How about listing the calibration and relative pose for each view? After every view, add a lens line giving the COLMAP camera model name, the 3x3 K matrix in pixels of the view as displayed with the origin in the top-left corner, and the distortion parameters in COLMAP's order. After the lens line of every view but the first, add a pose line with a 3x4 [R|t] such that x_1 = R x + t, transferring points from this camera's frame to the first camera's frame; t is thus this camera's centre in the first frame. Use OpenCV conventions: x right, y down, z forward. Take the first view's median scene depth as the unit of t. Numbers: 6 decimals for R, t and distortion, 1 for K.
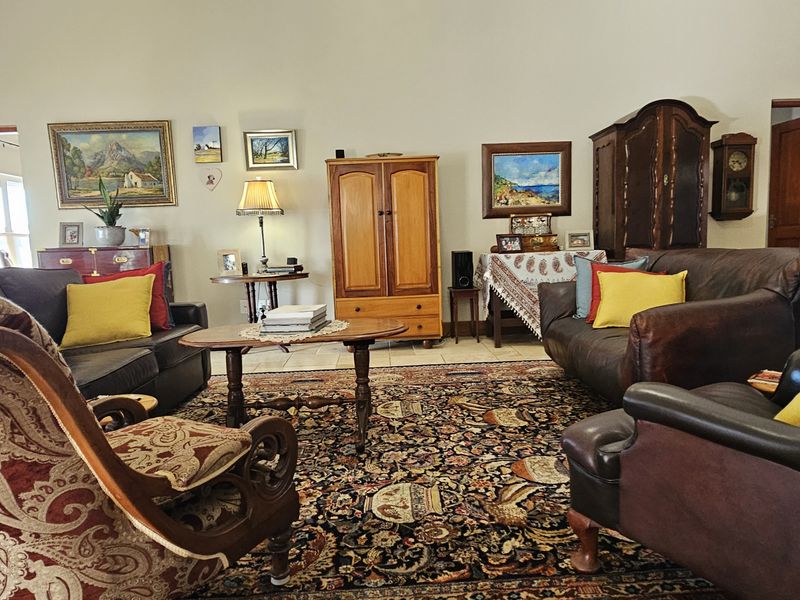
lens RADIAL K [[525.5, 0, 399.2], [0, 525.5, 299.8], [0, 0, 1]] dist [-0.000539, -0.002218]
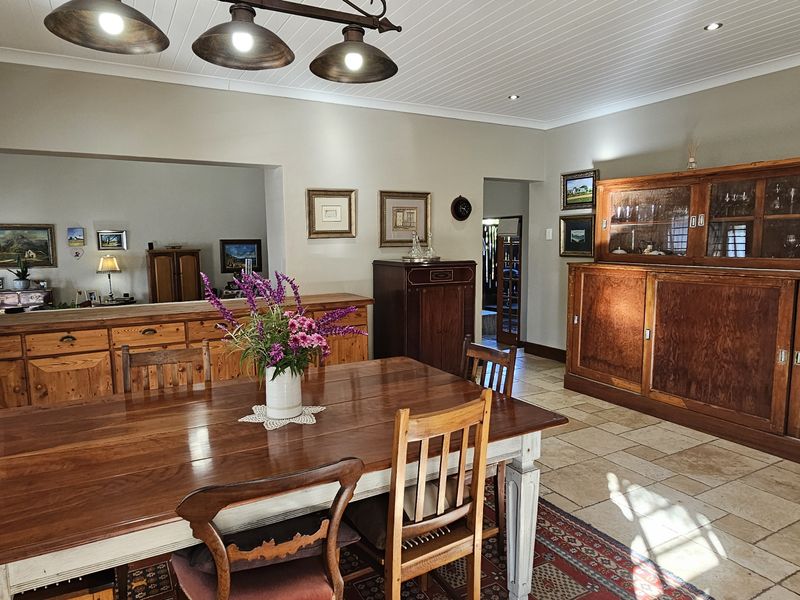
lens RADIAL K [[525.5, 0, 394.6], [0, 525.5, 299.3], [0, 0, 1]] dist [-0.000539, -0.002218]
pose [[0.894370, -0.024289, 0.446667, -0.180474], [0.029326, 0.999560, -0.004367, -0.015743], [-0.446365, 0.017005, 0.894690, -1.317162]]
